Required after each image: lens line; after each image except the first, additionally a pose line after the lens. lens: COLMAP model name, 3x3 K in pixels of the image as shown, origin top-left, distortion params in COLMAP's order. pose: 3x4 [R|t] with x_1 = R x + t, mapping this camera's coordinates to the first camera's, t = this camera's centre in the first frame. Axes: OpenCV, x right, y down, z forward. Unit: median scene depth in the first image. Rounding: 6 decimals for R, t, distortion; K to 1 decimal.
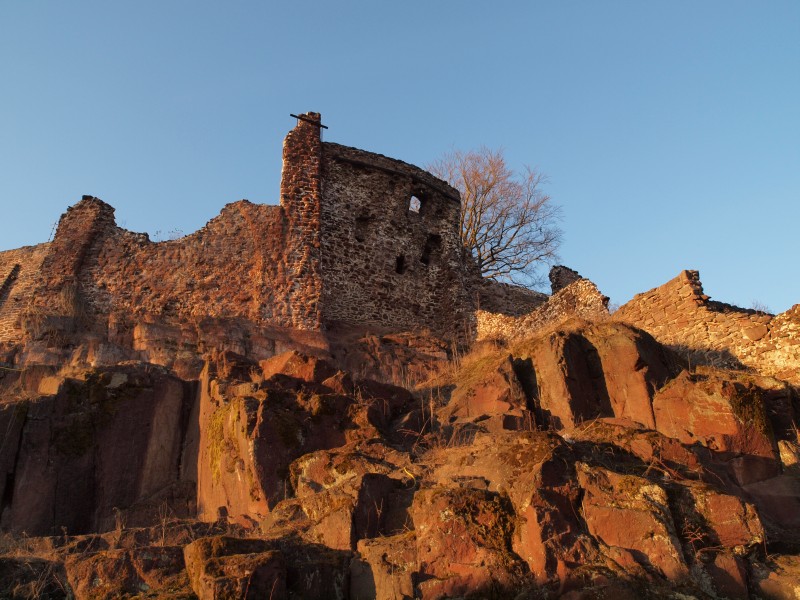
lens RADIAL K [[572.4, 0, 400.2], [0, 572.4, 297.3], [0, 0, 1]] dist [-0.078060, 0.014920]
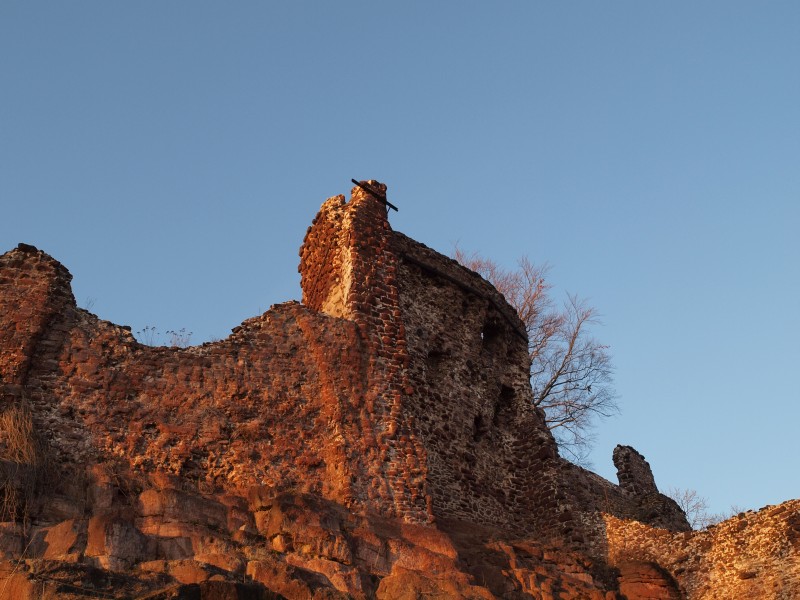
lens RADIAL K [[907.6, 0, 398.6], [0, 907.6, 304.1], [0, 0, 1]] dist [0.004803, 0.000000]
pose [[0.935807, 0.166620, 0.310650, -0.502990], [-0.123118, 0.980233, -0.154874, -0.025119], [-0.330315, 0.106686, 0.937822, 0.001158]]
